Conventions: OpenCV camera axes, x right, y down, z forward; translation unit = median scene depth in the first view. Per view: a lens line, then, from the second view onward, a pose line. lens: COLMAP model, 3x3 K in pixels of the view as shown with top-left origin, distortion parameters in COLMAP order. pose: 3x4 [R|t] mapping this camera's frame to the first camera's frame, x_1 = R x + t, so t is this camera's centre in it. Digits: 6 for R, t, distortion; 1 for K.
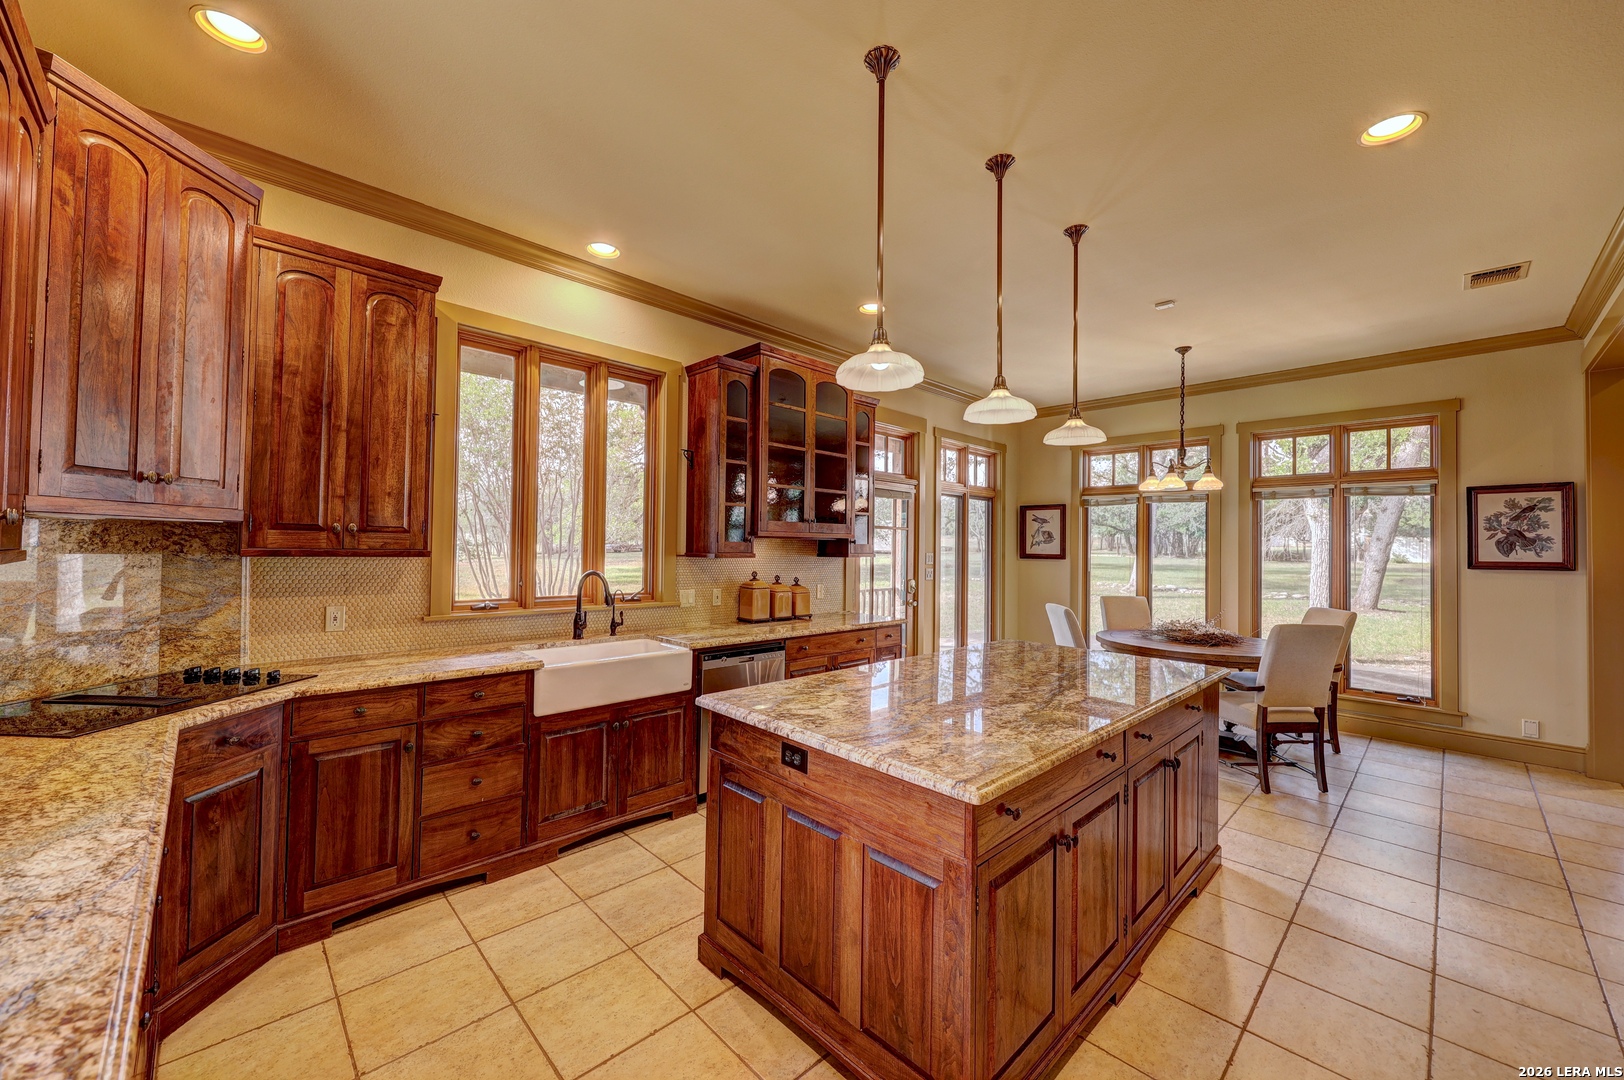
lens RADIAL K [[609.4, 0, 806.1], [0, 609.4, 543.2], [0, 0, 1]] dist [-0.001443, -0.000103]
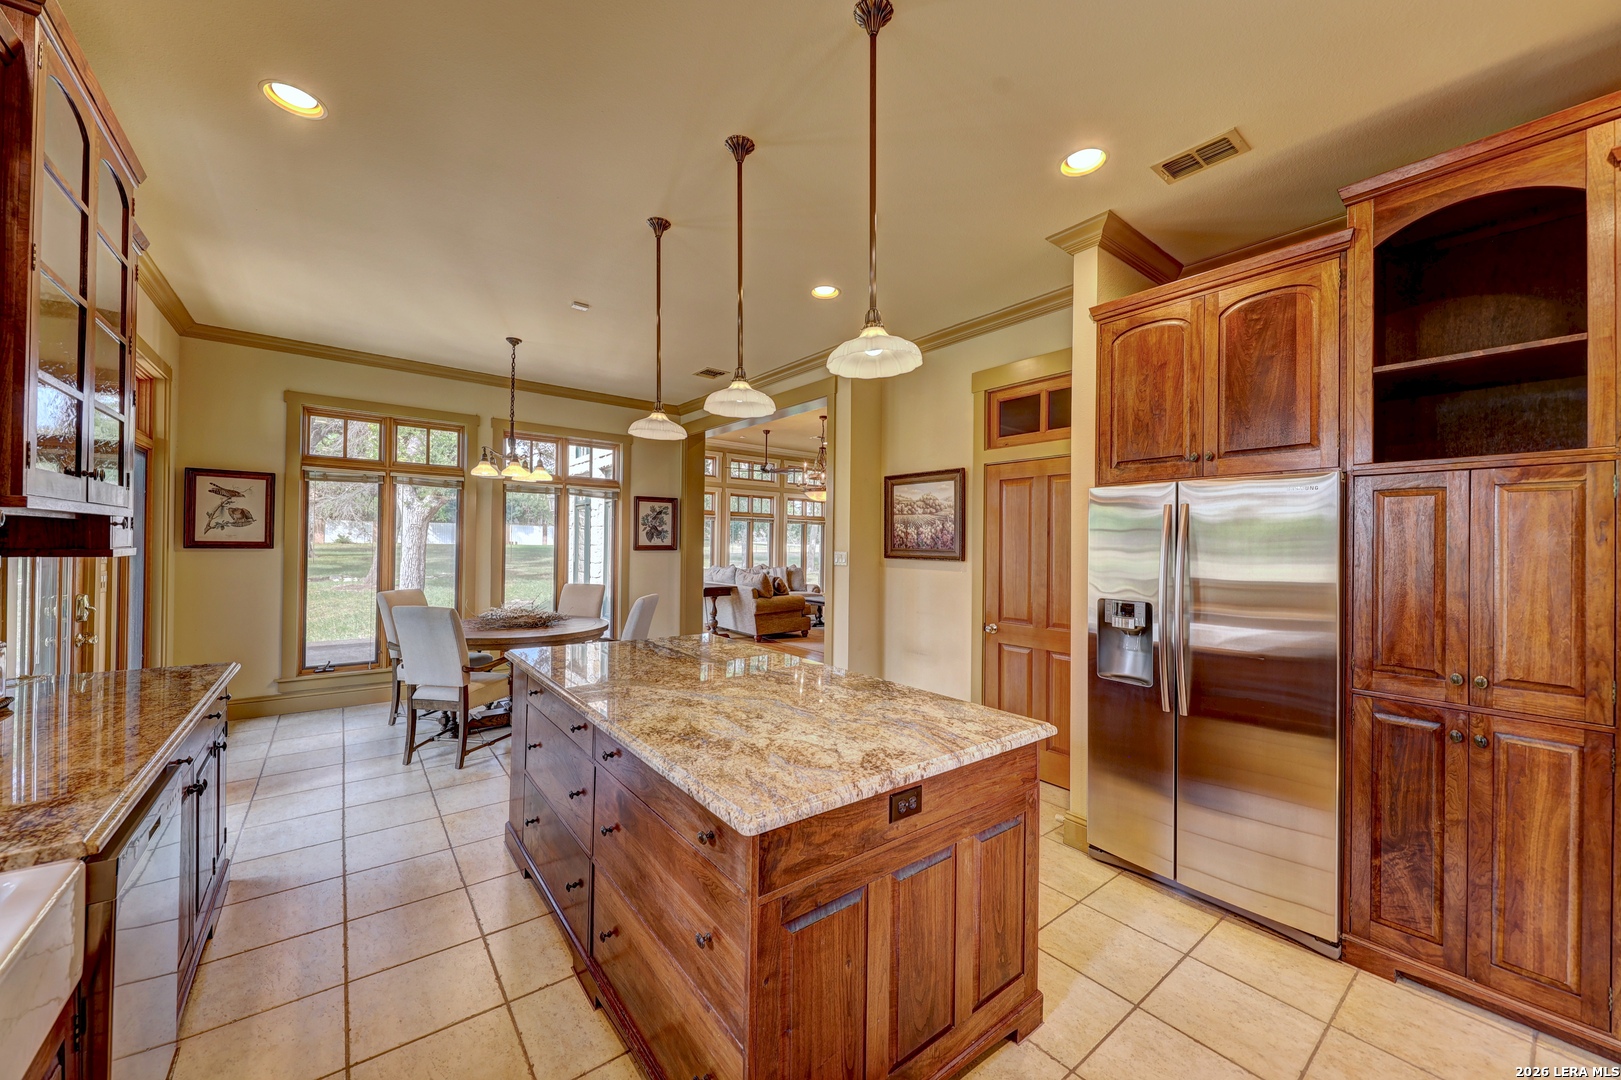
lens RADIAL K [[599.9, 0, 813.3], [0, 599.9, 536.3], [0, 0, 1]] dist [0.003822, 0.000057]
pose [[0.092000, -0.001110, 0.995758, -0.330494], [-0.020793, 0.999779, 0.003036, -0.005915], [-0.995542, -0.020984, 0.091956, 0.410399]]
